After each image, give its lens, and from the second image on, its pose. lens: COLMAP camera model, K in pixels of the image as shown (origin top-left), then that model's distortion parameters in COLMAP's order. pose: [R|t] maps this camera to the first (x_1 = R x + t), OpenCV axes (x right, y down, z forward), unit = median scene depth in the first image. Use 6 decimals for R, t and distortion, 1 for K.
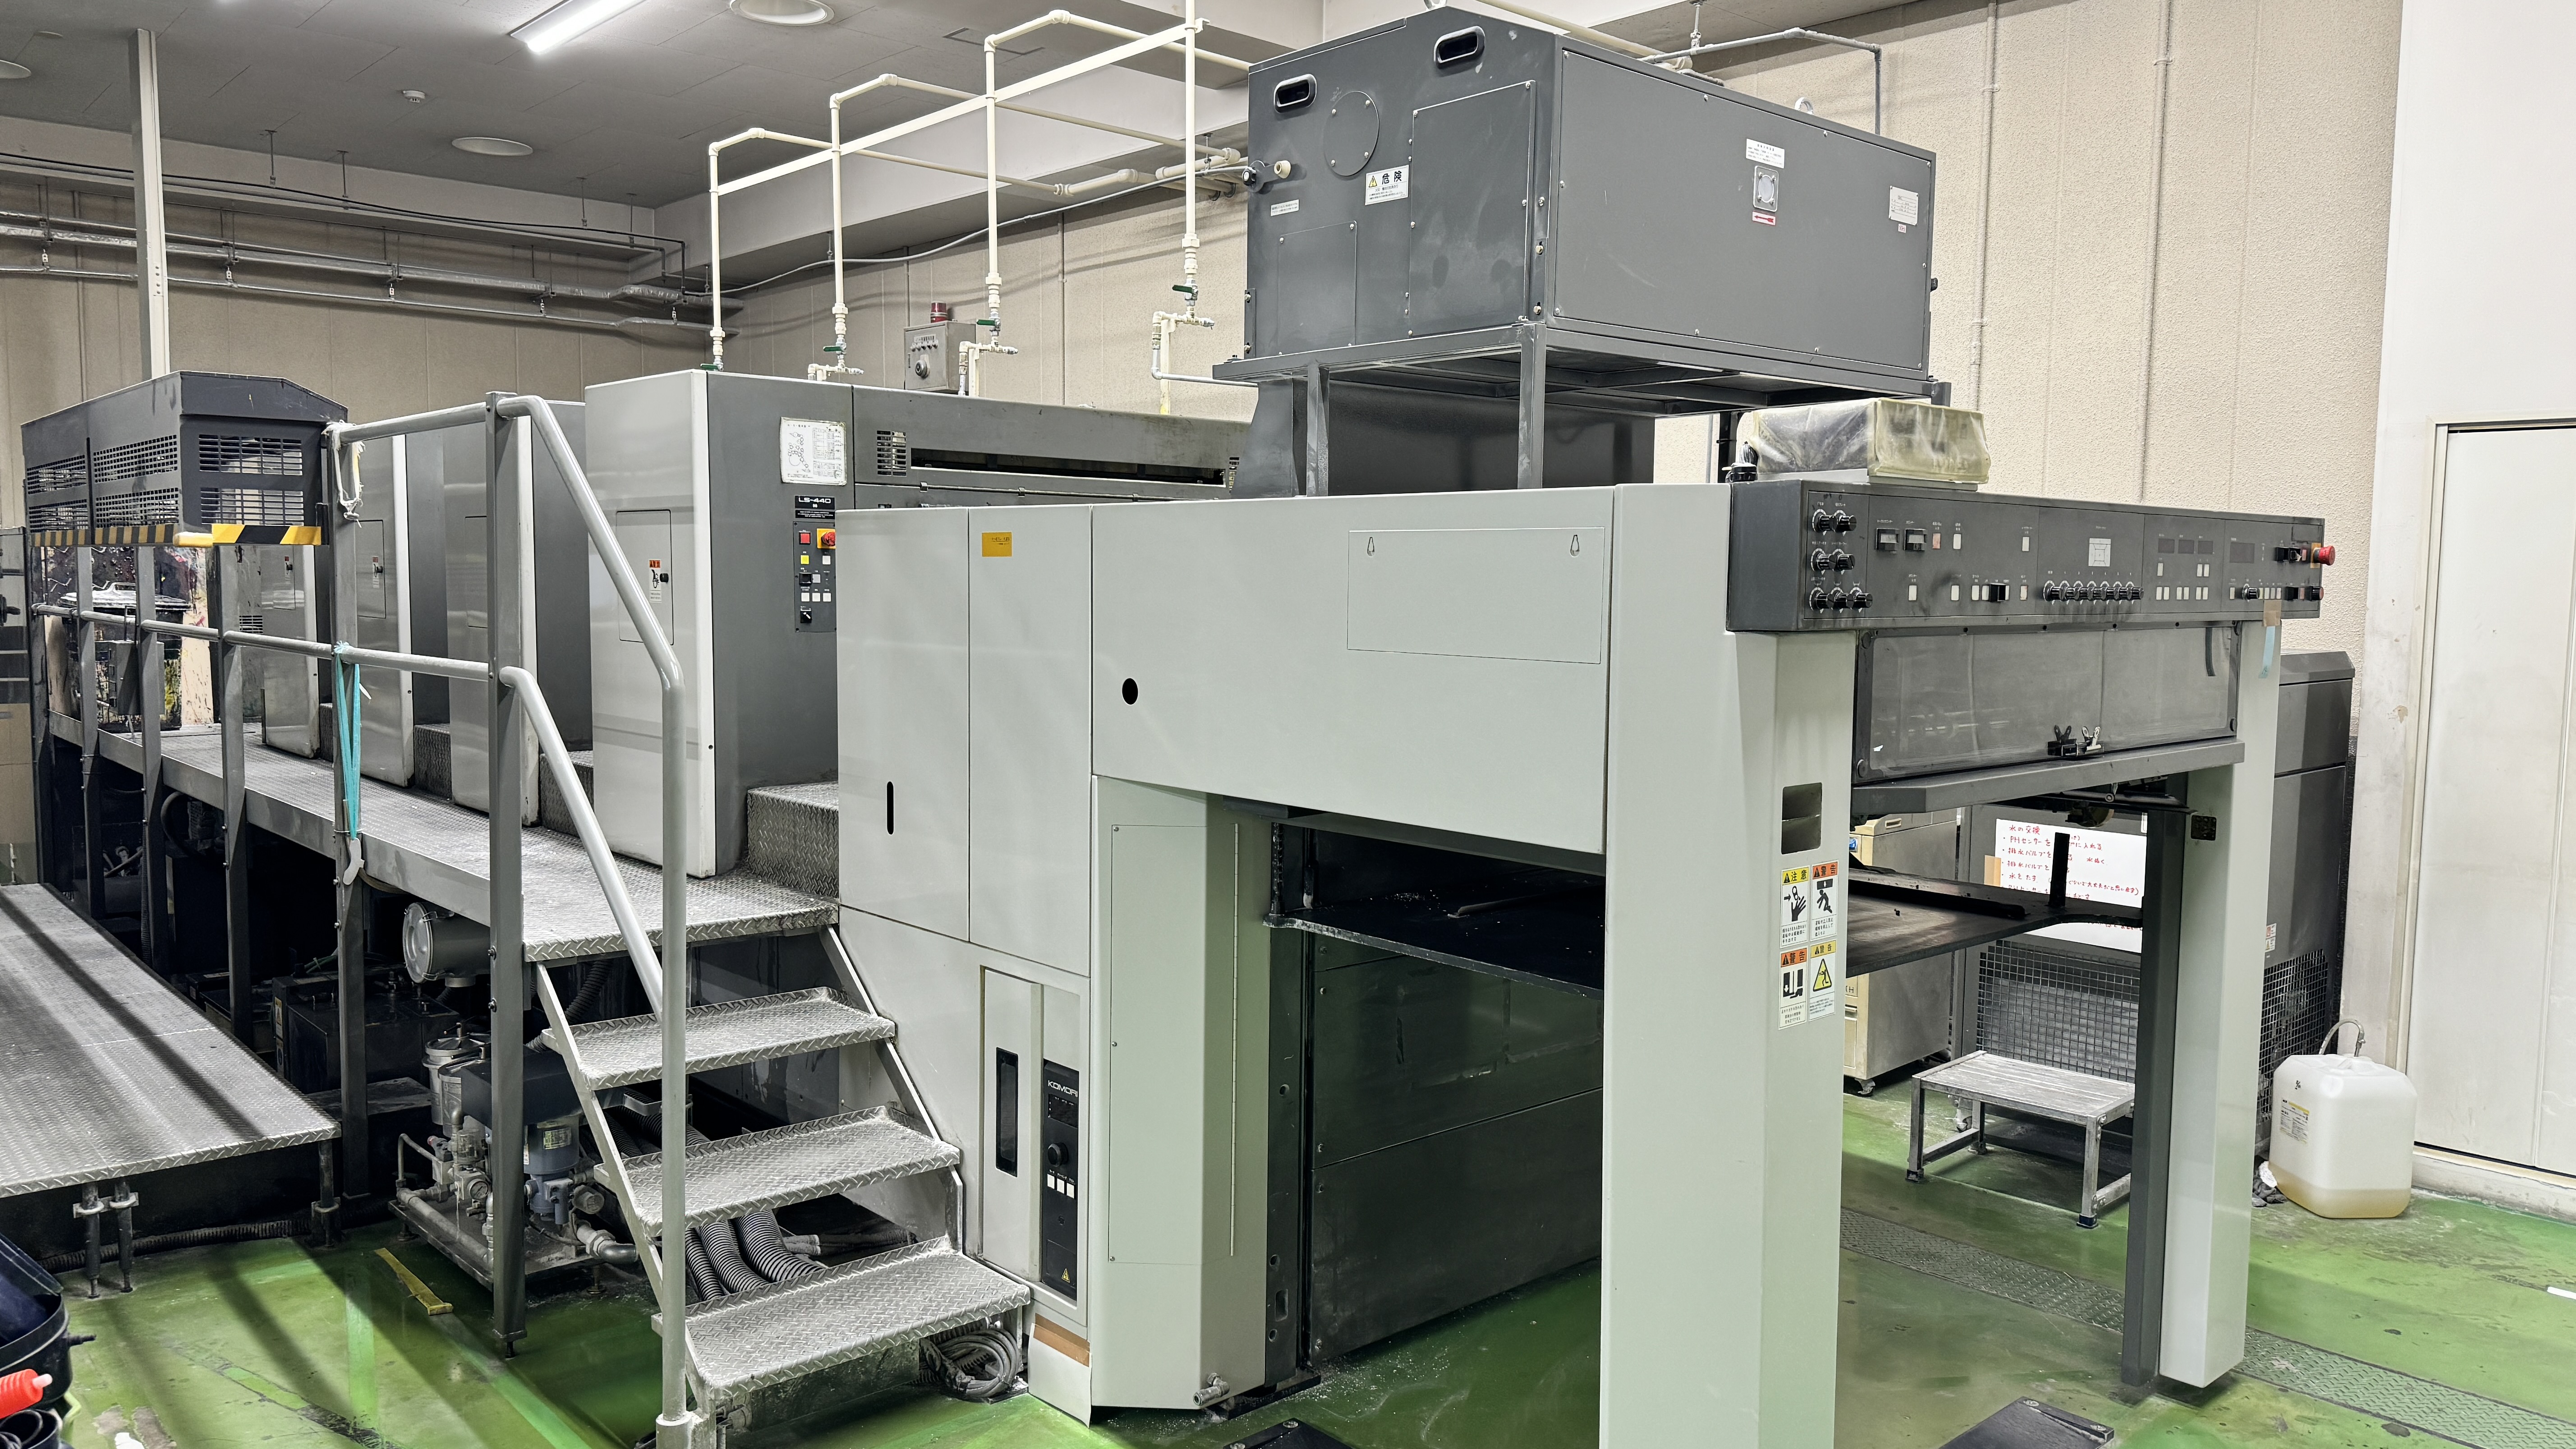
lens RADIAL K [[1790.0, 0, 1282.2], [0, 1790.0, 740.8], [0, 0, 1]] dist [0.056289, -0.067178]
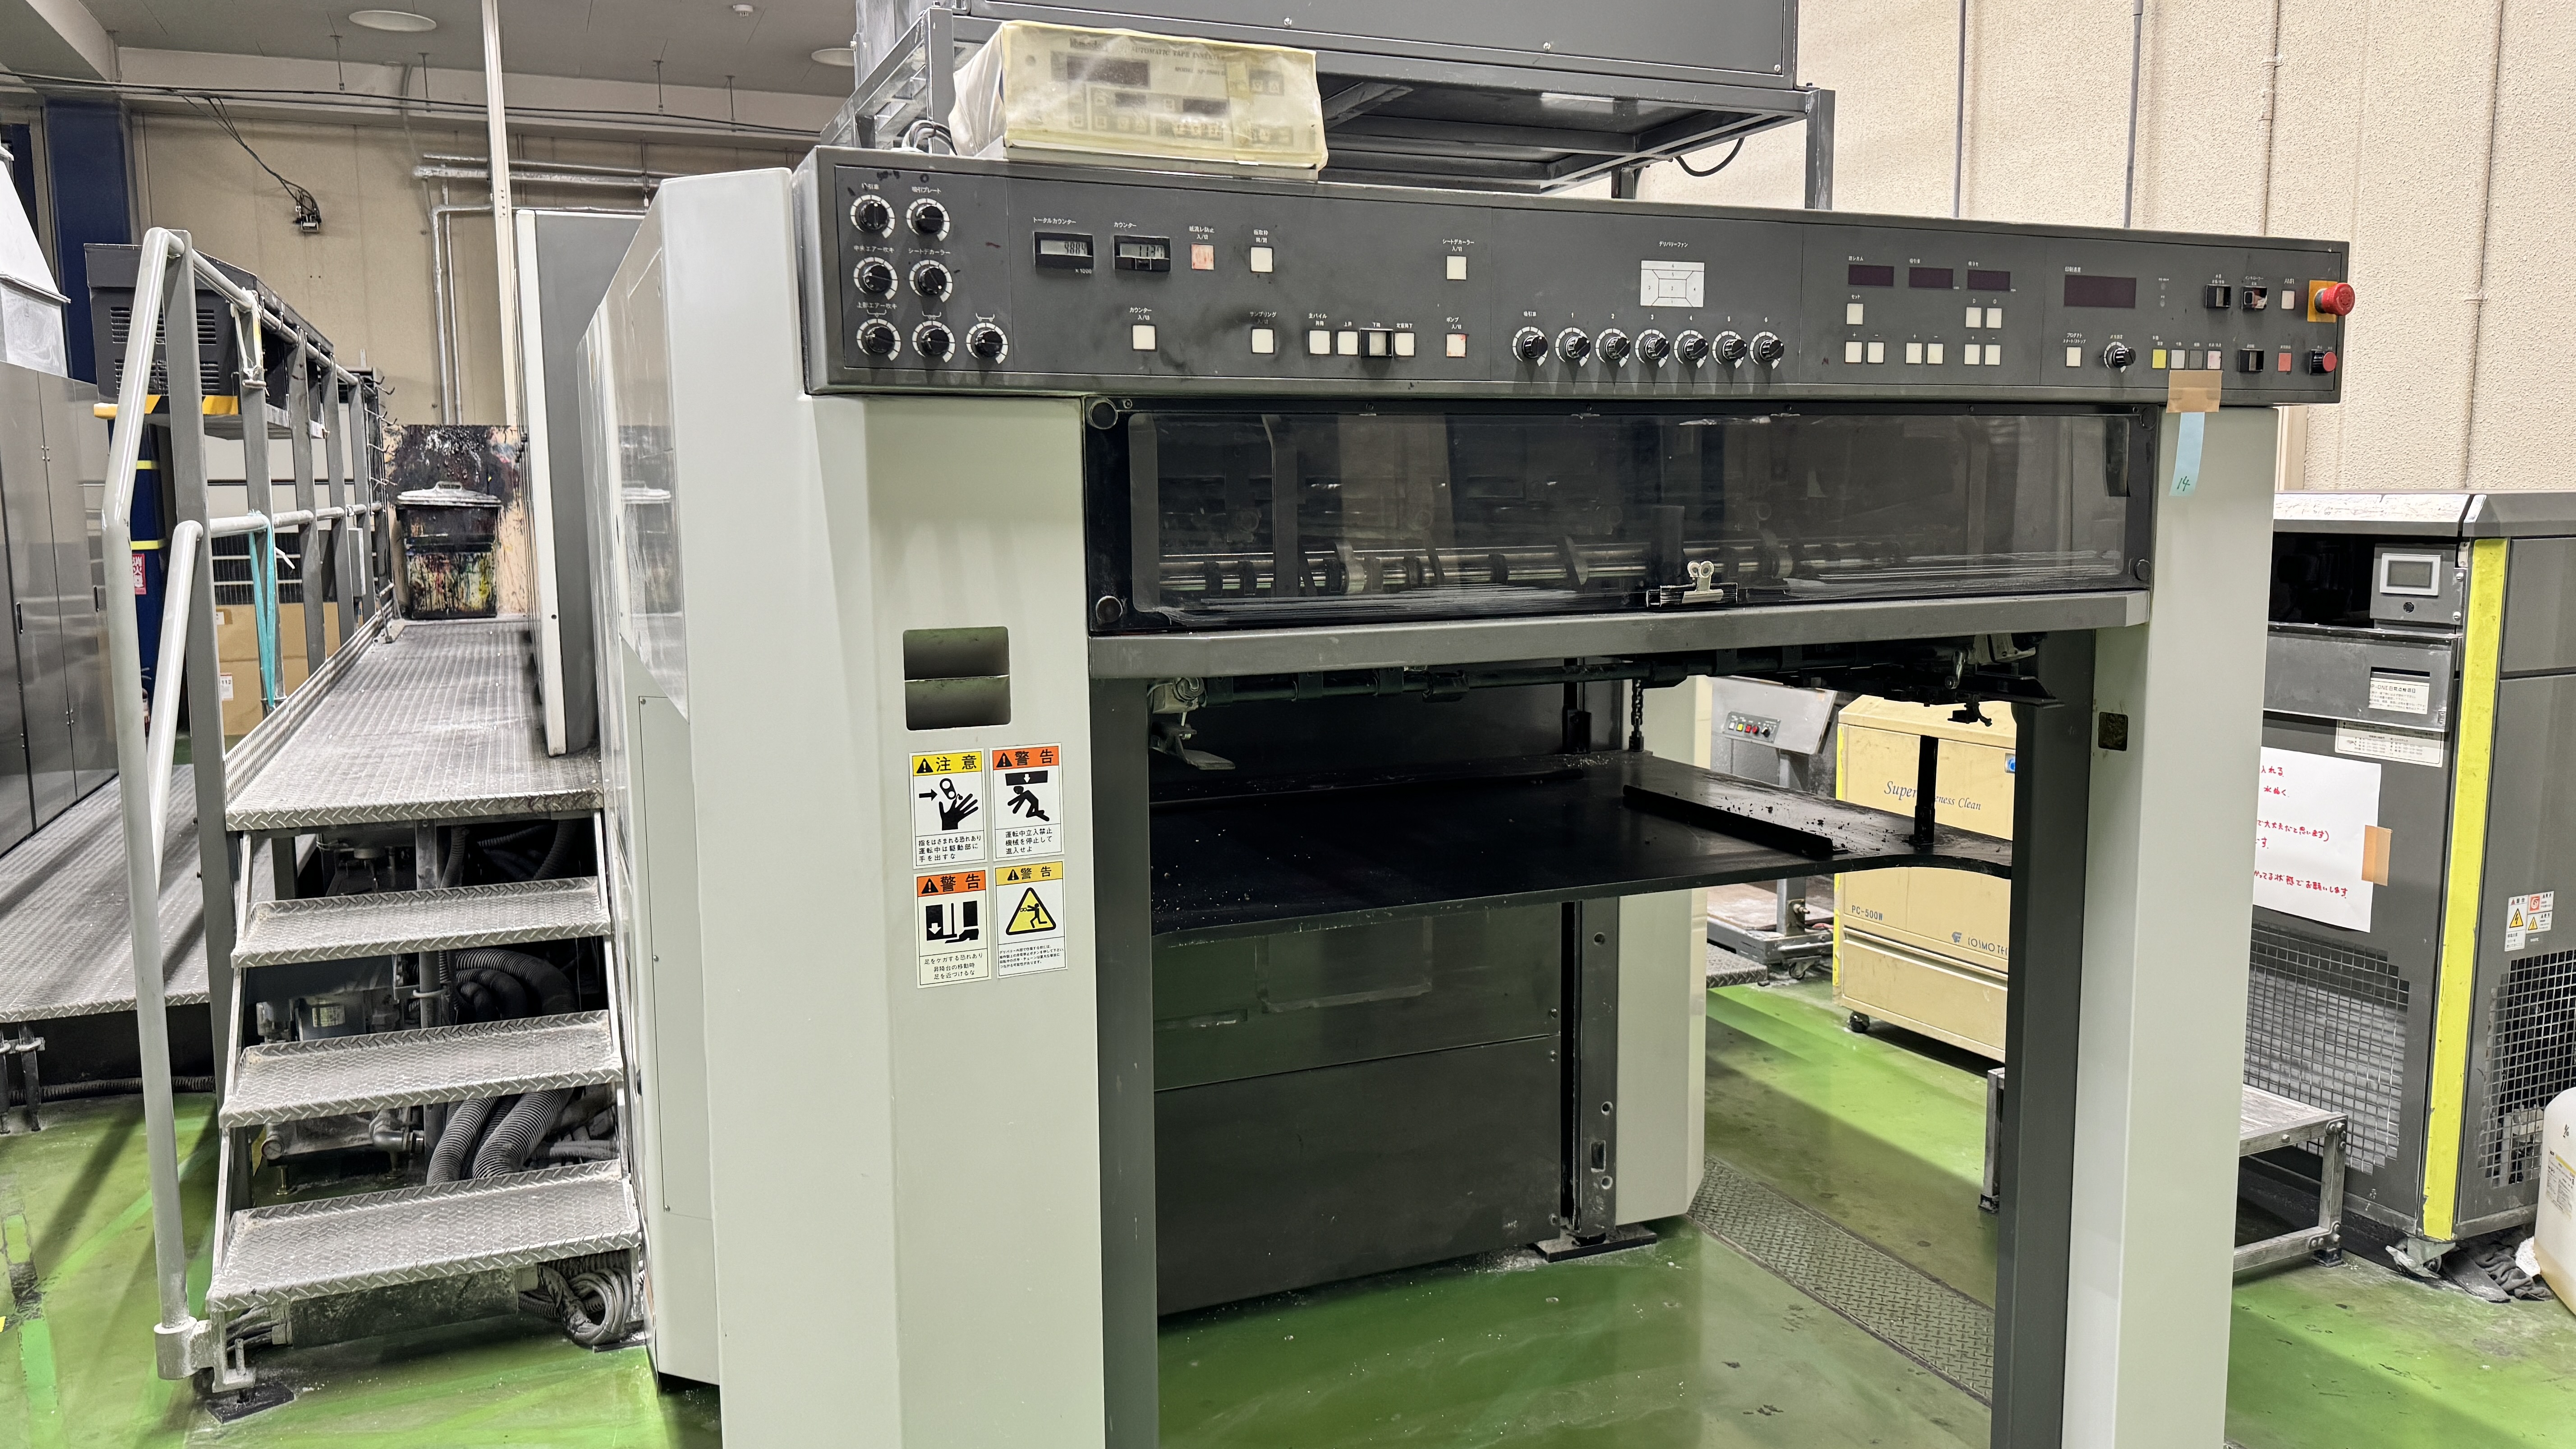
lens RADIAL K [[1789.7, 0, 1288.0], [0, 1789.7, 724.5], [0, 0, 1]] dist [0.056454, -0.065101]
pose [[0.944933, 0.021905, -0.326529, 0.419733], [-0.009930, 0.999217, 0.038295, 0.022354], [0.327112, -0.032944, 0.944411, 0.271060]]
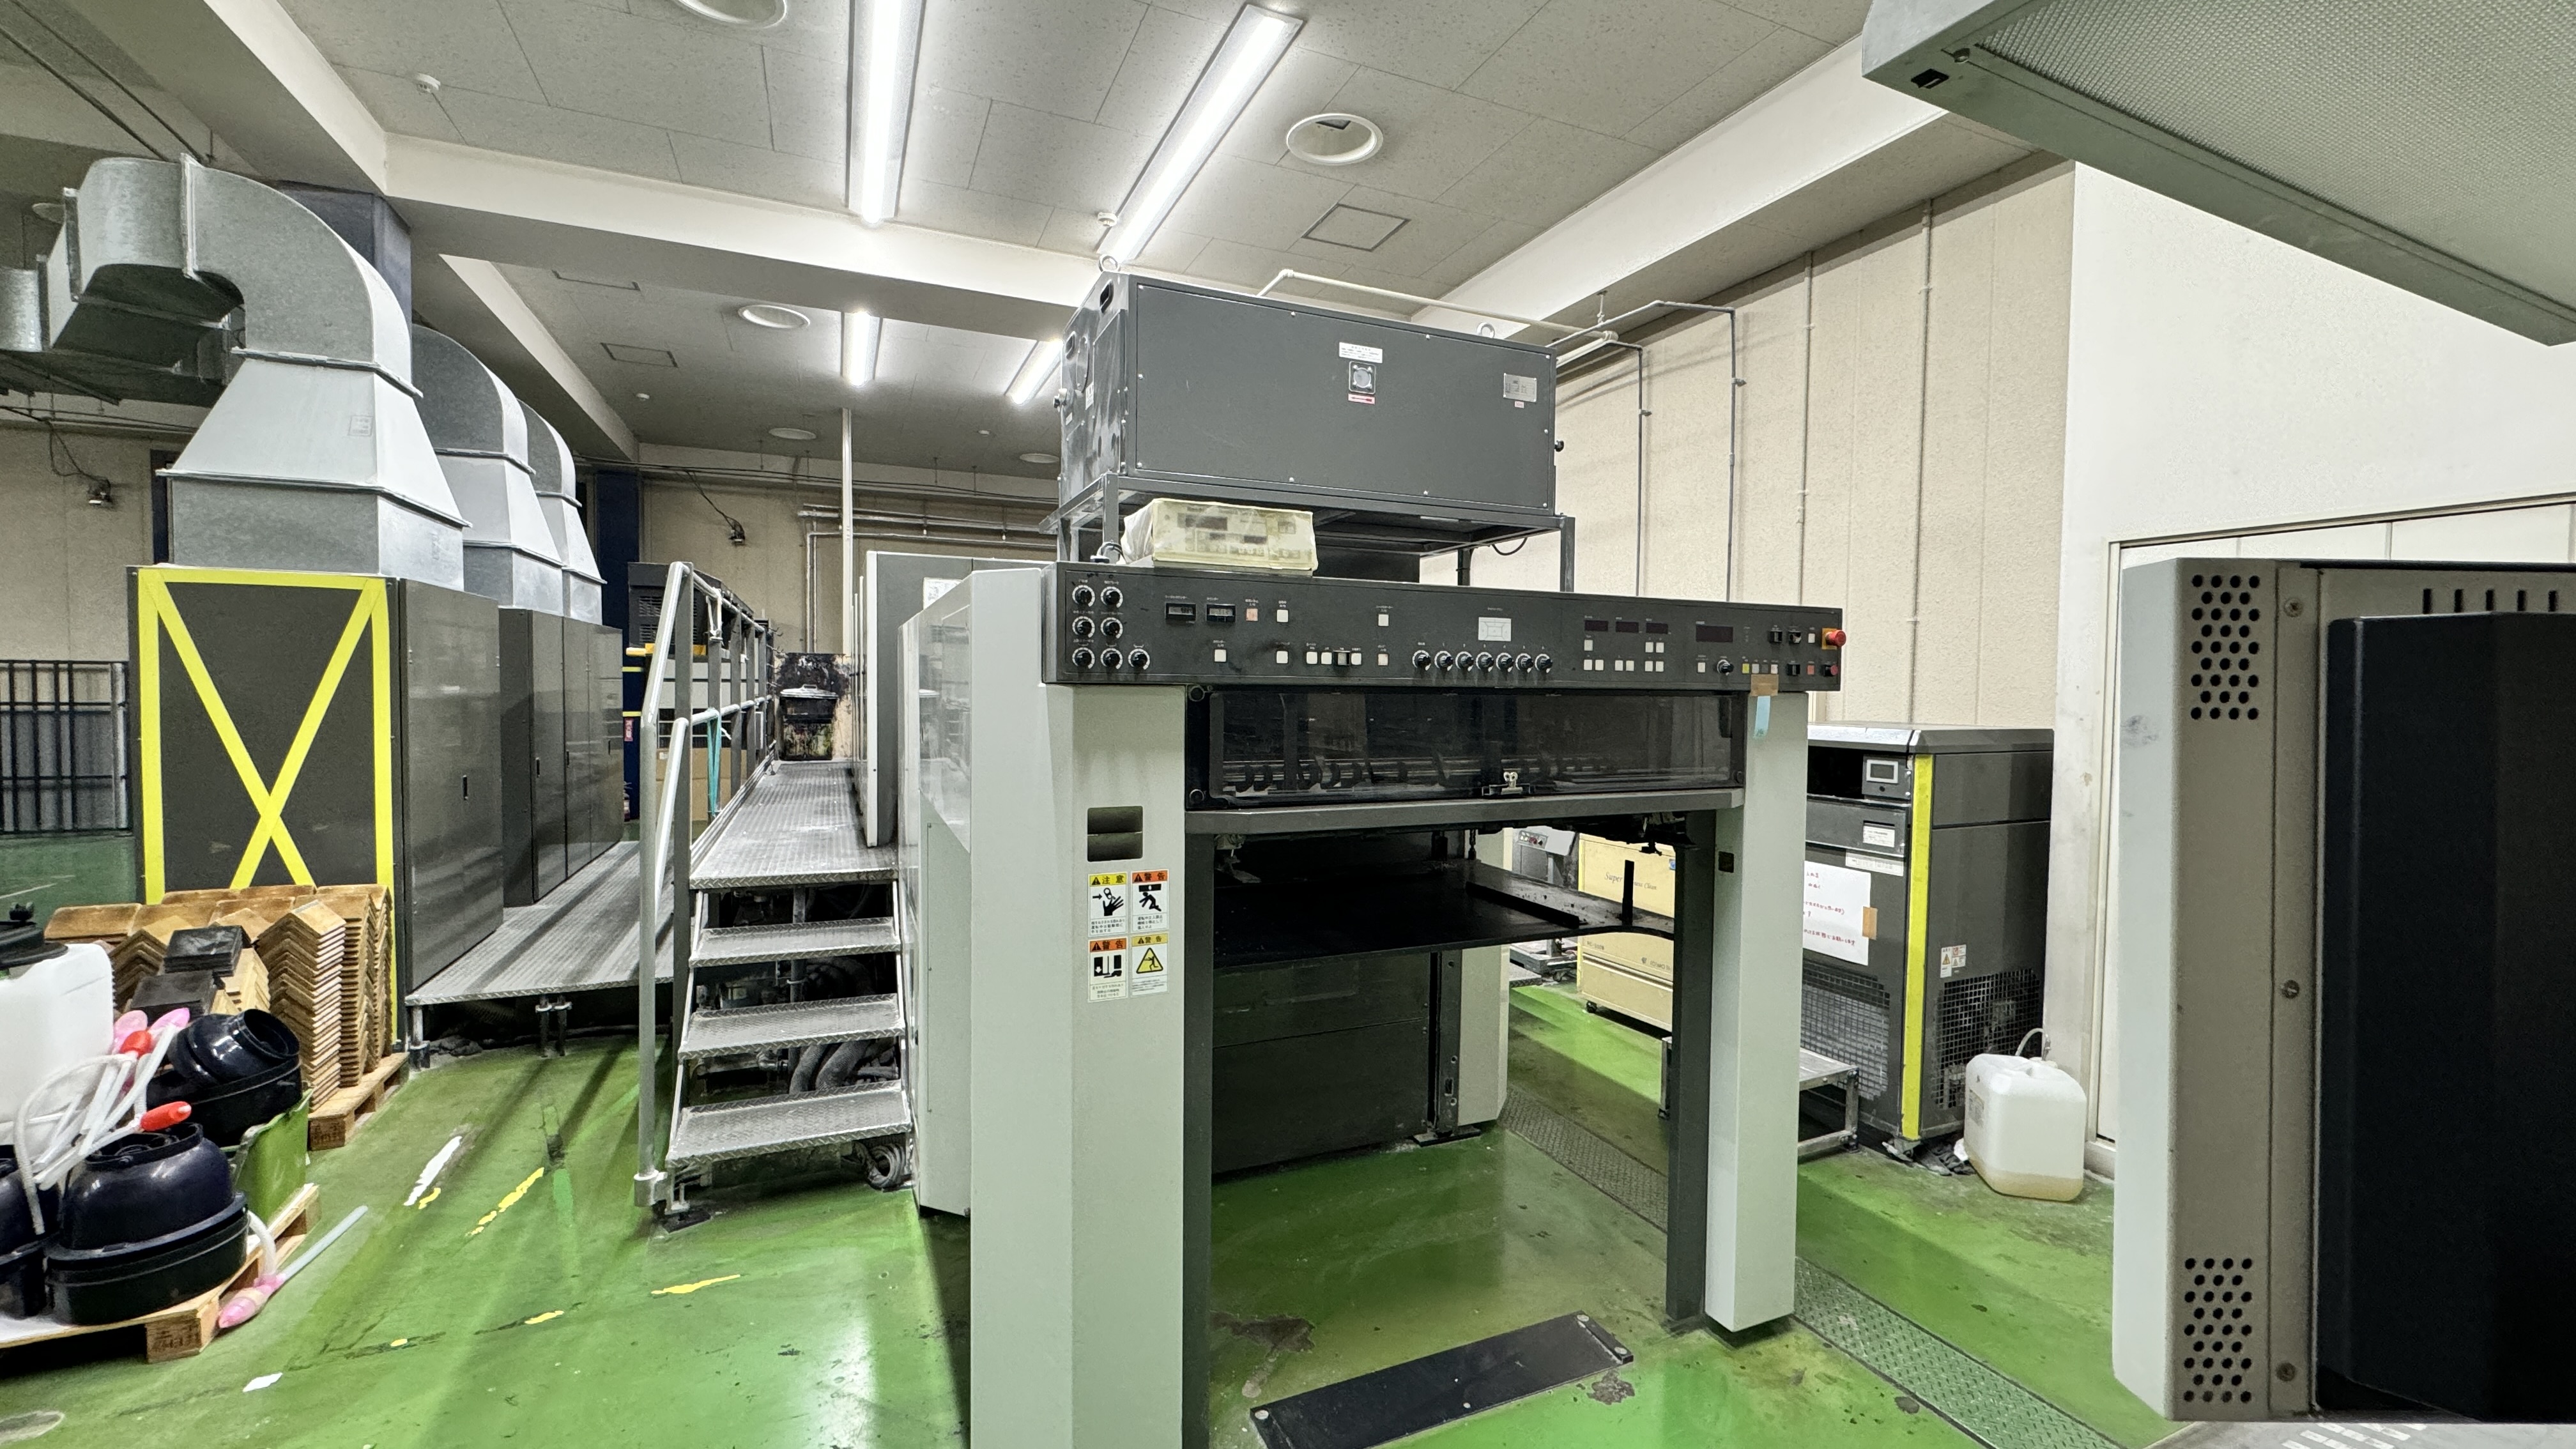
lens RADIAL K [[1013.0, 0, 1286.5], [0, 1013.0, 729.8], [0, 0, 1]] dist [0.004795, 0.000043]
pose [[0.950428, 0.011700, -0.310724, 0.417847], [-0.028434, 0.998375, -0.049381, 0.000999], [0.309642, 0.055768, 0.949217, 0.239740]]
